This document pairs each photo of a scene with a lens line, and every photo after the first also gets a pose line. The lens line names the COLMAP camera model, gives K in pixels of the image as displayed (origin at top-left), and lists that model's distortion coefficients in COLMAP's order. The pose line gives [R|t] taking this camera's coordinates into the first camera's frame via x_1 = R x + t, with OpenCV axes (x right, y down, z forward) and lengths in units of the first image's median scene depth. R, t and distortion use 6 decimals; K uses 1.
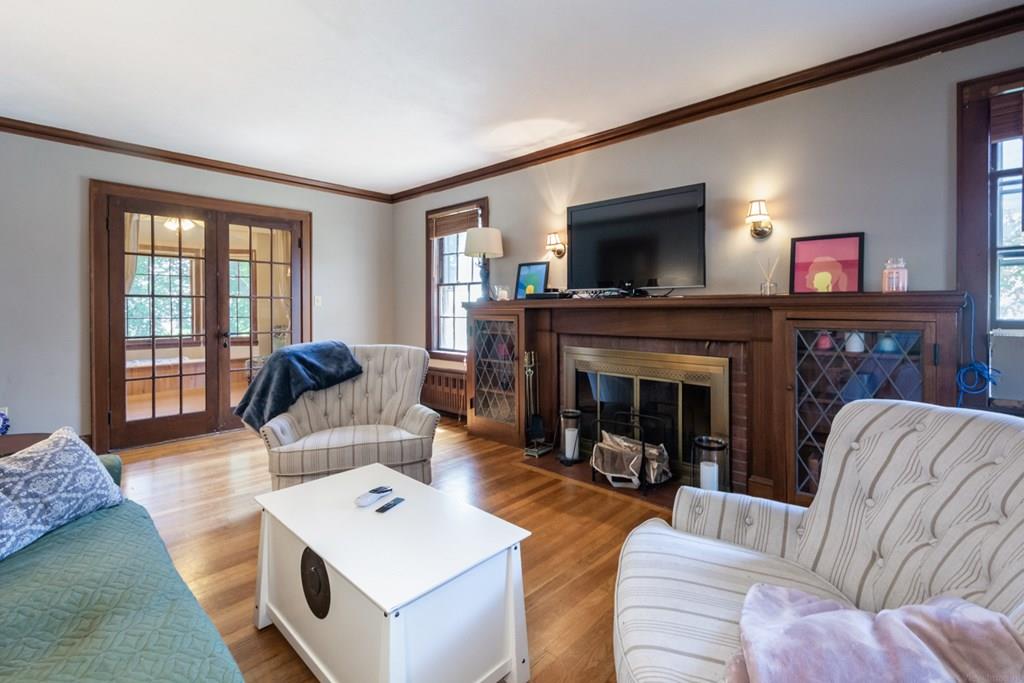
lens RADIAL K [[454.7, 0, 510.7], [0, 454.7, 312.6], [0, 0, 1]] dist [-0.000387, -0.000103]
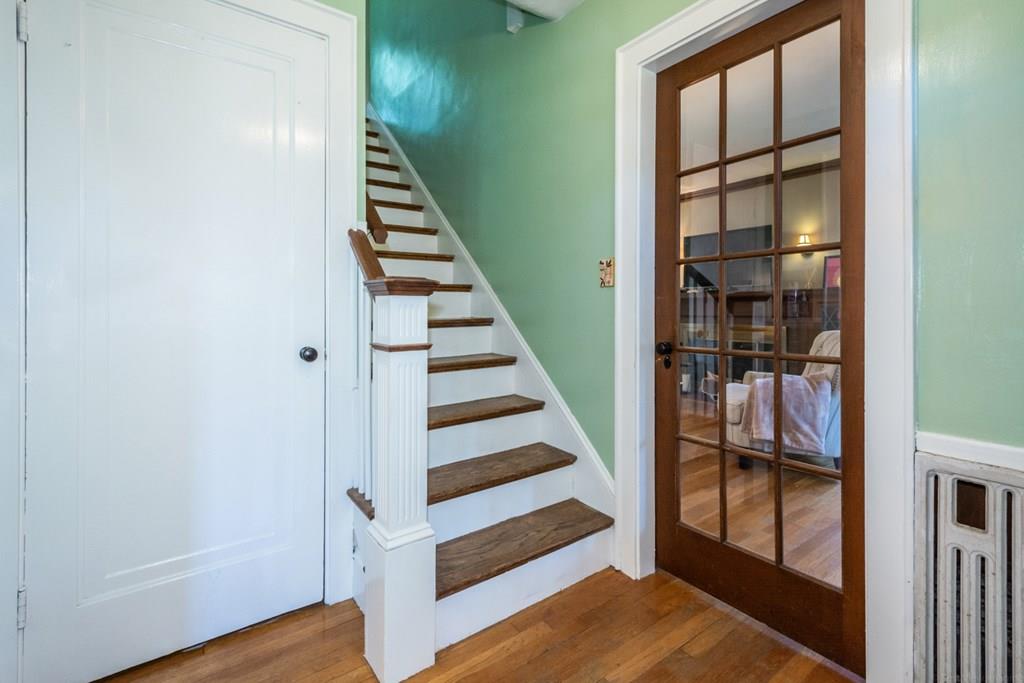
lens RADIAL K [[454.7, 0, 510.7], [0, 454.7, 312.6], [0, 0, 1]] dist [-0.000387, -0.000103]
pose [[0.980994, 0.001676, -0.194030, -0.190292], [-0.001619, 0.999999, 0.000451, 0.045039], [0.194030, -0.000129, 0.980996, -0.818252]]
